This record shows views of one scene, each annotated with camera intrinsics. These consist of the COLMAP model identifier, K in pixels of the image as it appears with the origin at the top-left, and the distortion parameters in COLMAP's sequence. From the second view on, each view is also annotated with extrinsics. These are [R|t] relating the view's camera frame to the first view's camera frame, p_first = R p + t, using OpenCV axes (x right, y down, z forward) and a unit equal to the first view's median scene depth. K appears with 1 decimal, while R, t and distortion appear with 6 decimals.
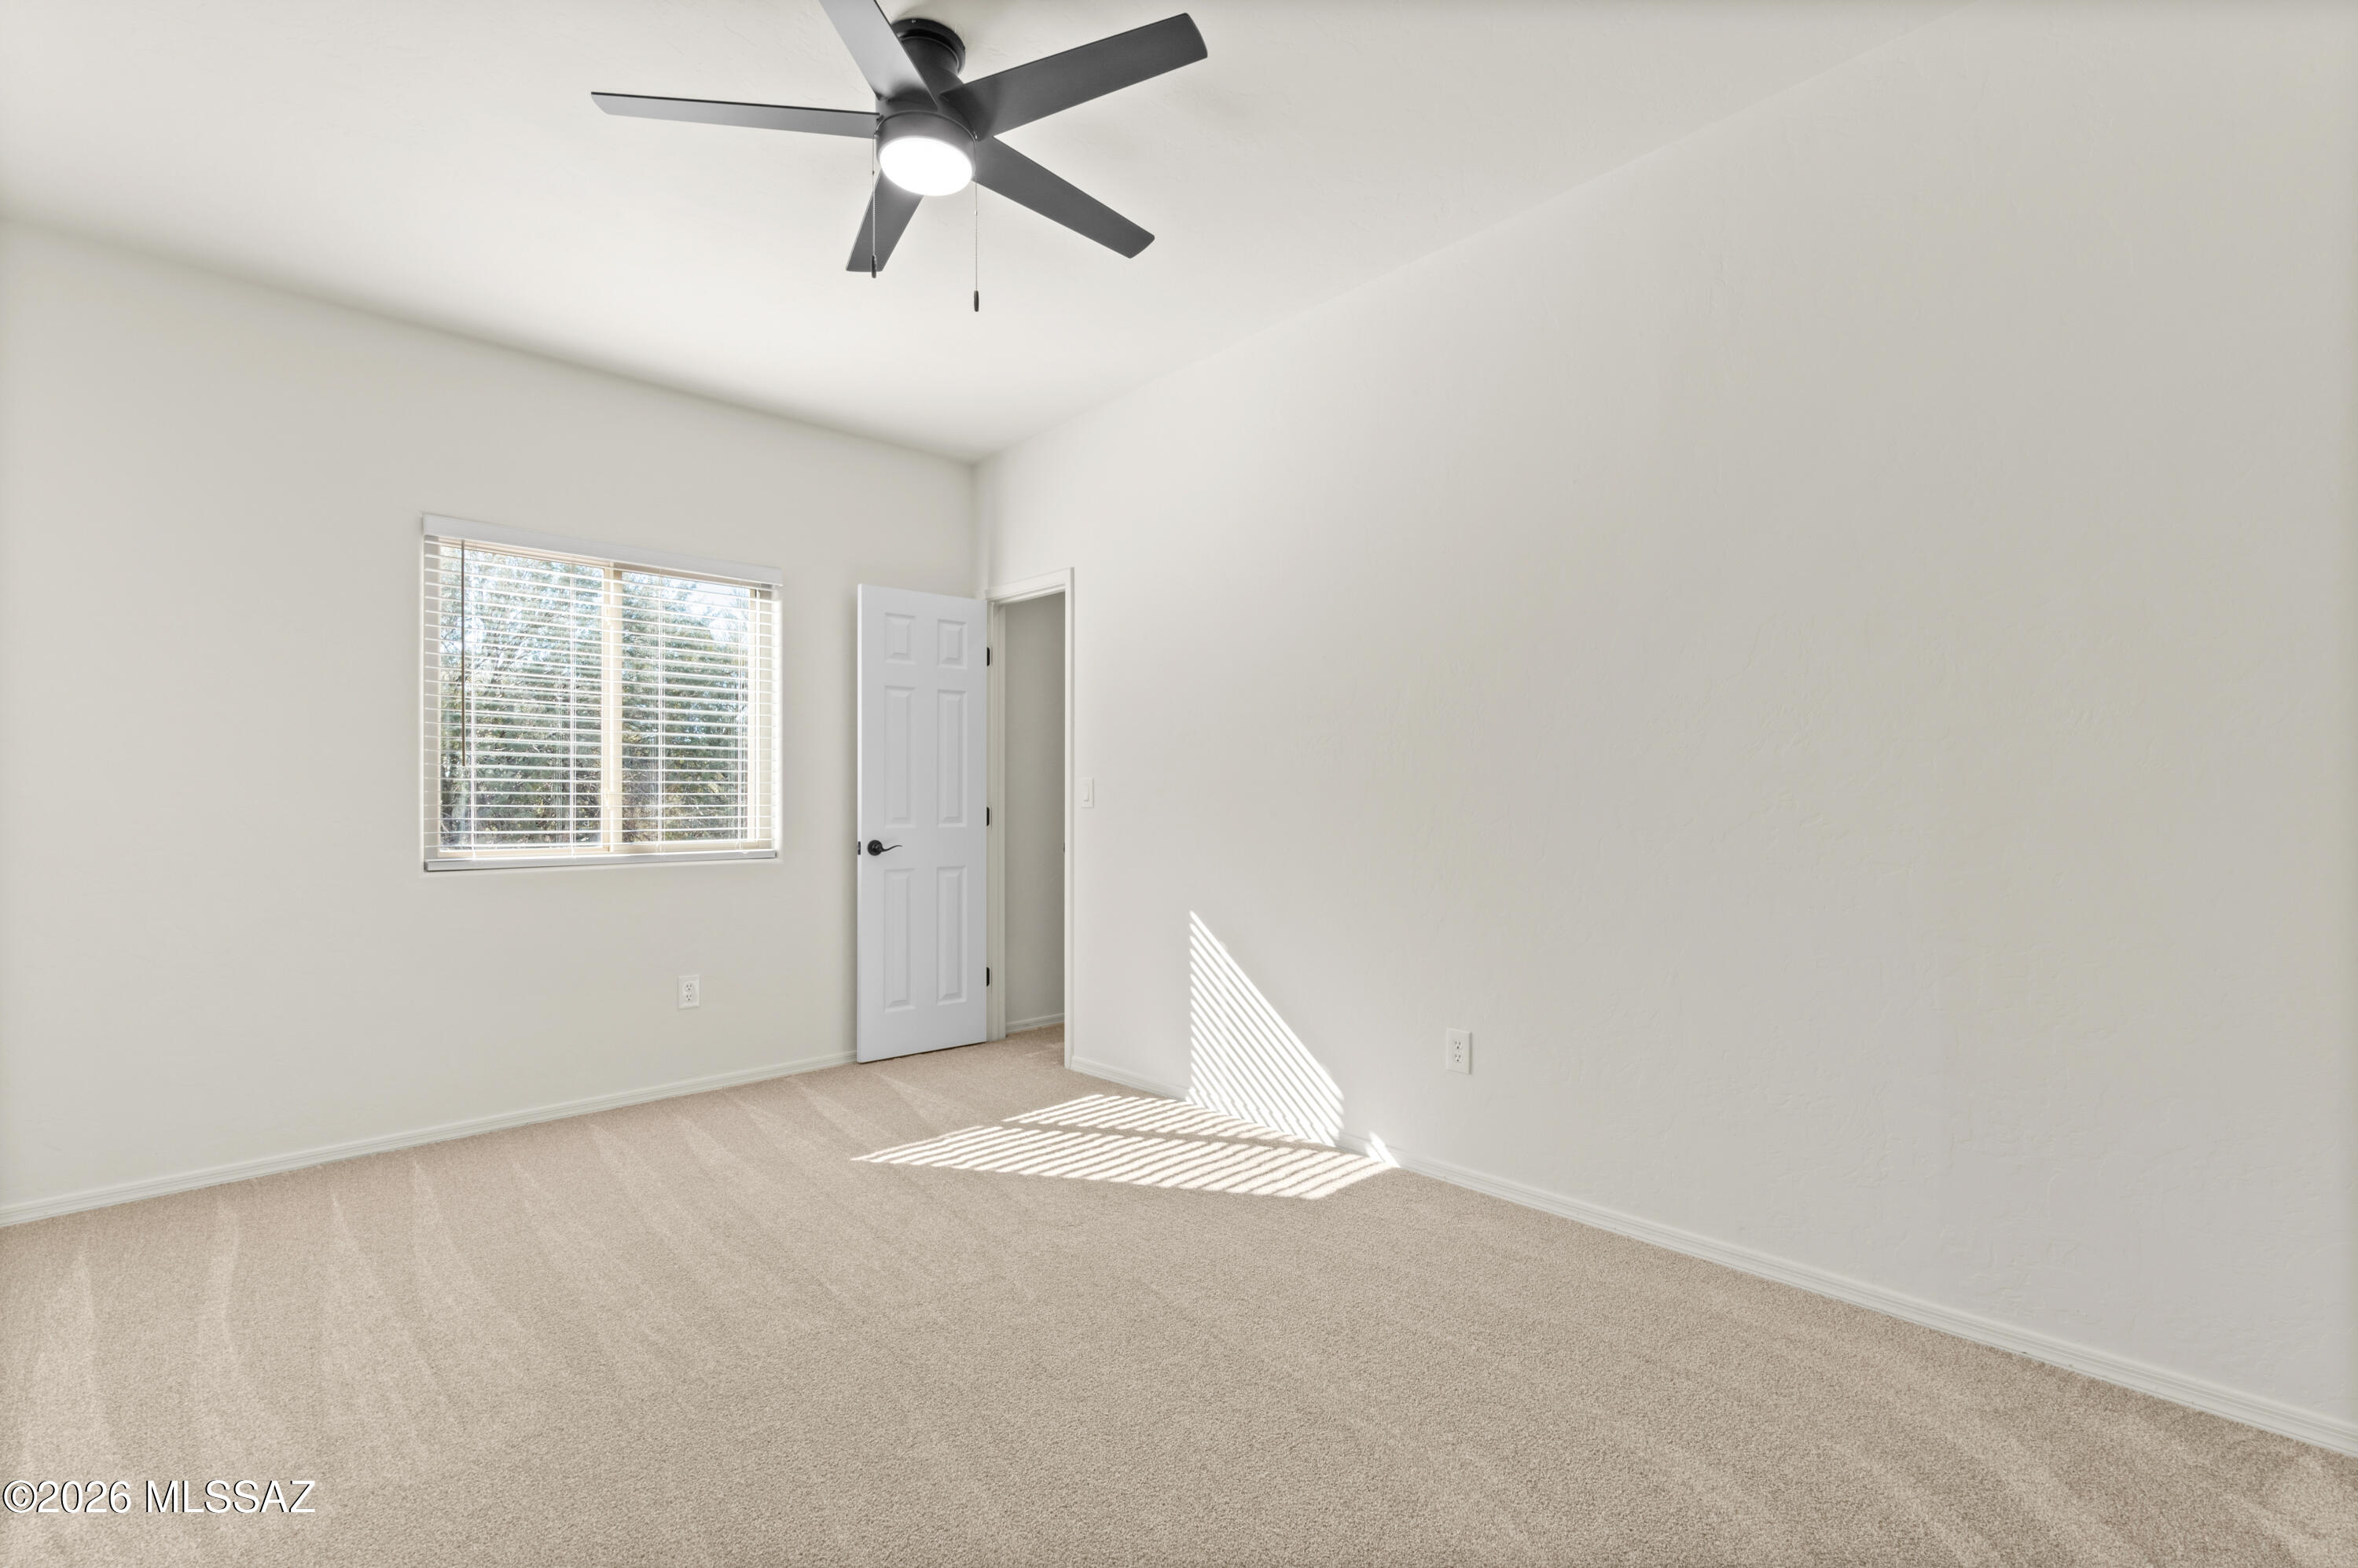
lens RADIAL K [[1089.6, 0, 1200.4], [0, 1089.6, 792.6], [0, 0, 1]] dist [0.012461, -0.000120]
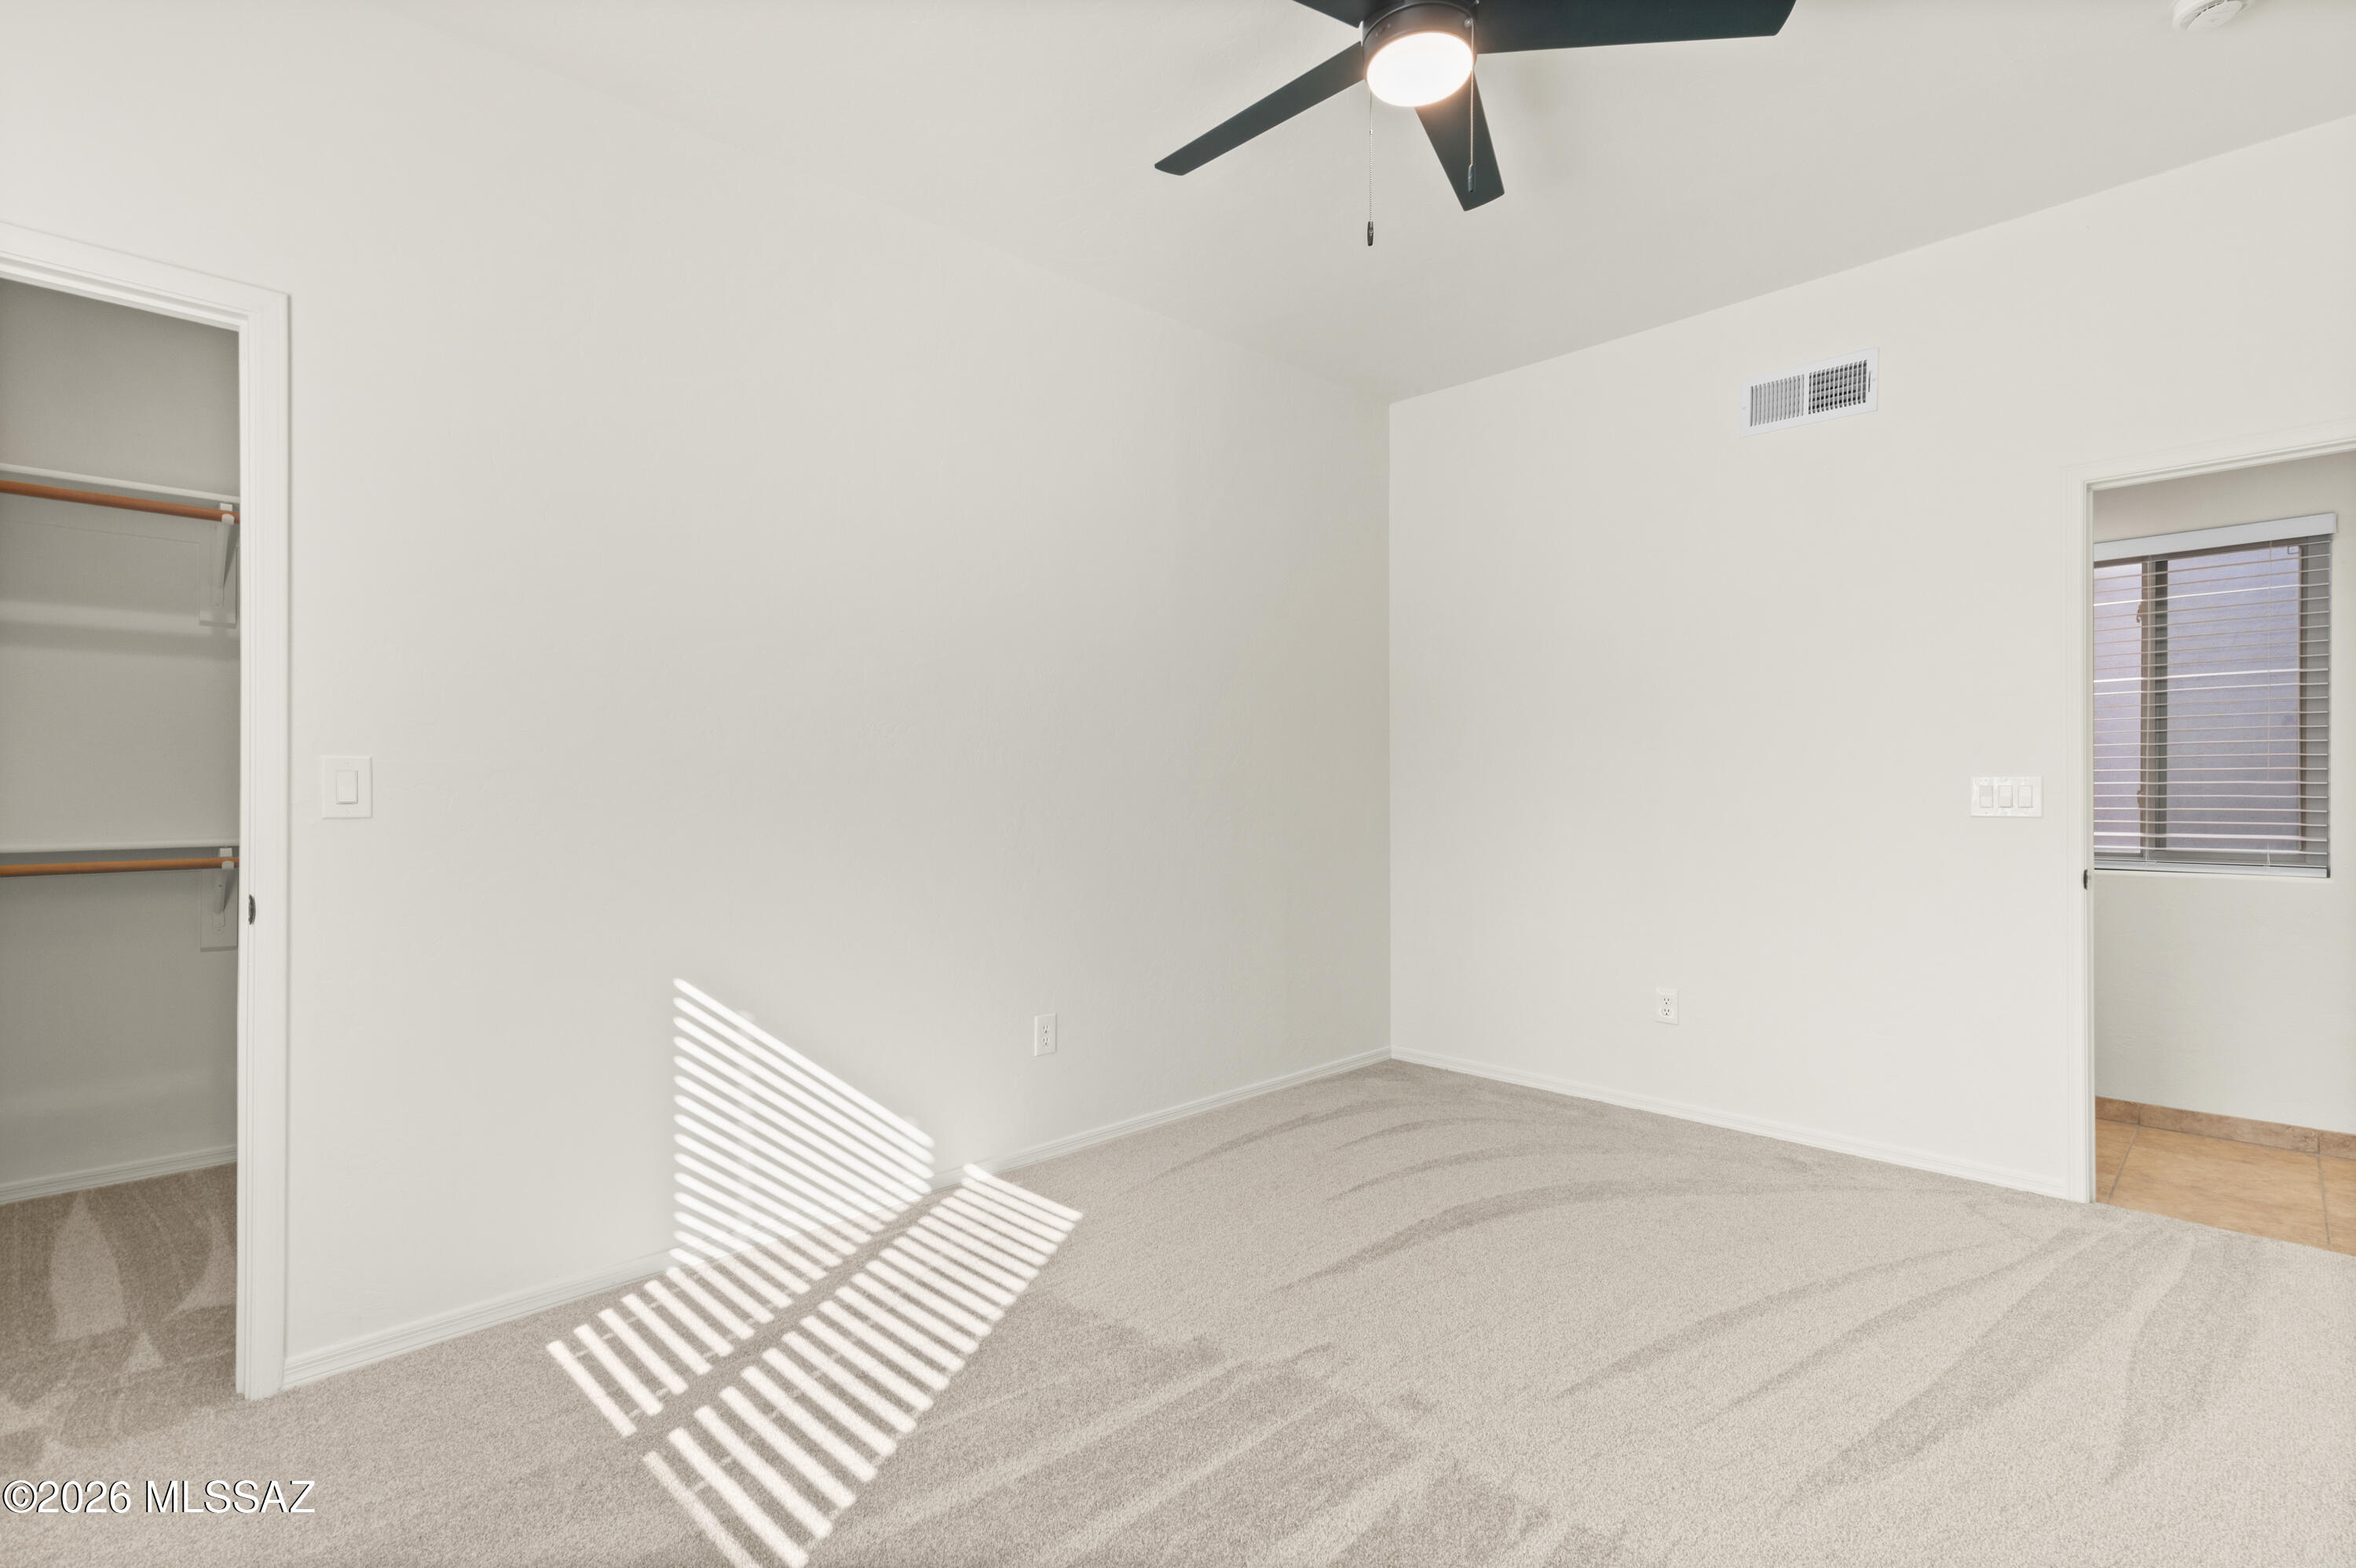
lens RADIAL K [[1052.6, 0, 1254.4], [0, 1052.6, 786.1], [0, 0, 1]] dist [-0.009545, -0.000589]
pose [[0.000522, -0.020667, 0.999786, -0.703574], [-0.005872, 0.999769, 0.020669, -0.023940], [-0.999983, -0.005881, 0.000400, 0.728732]]
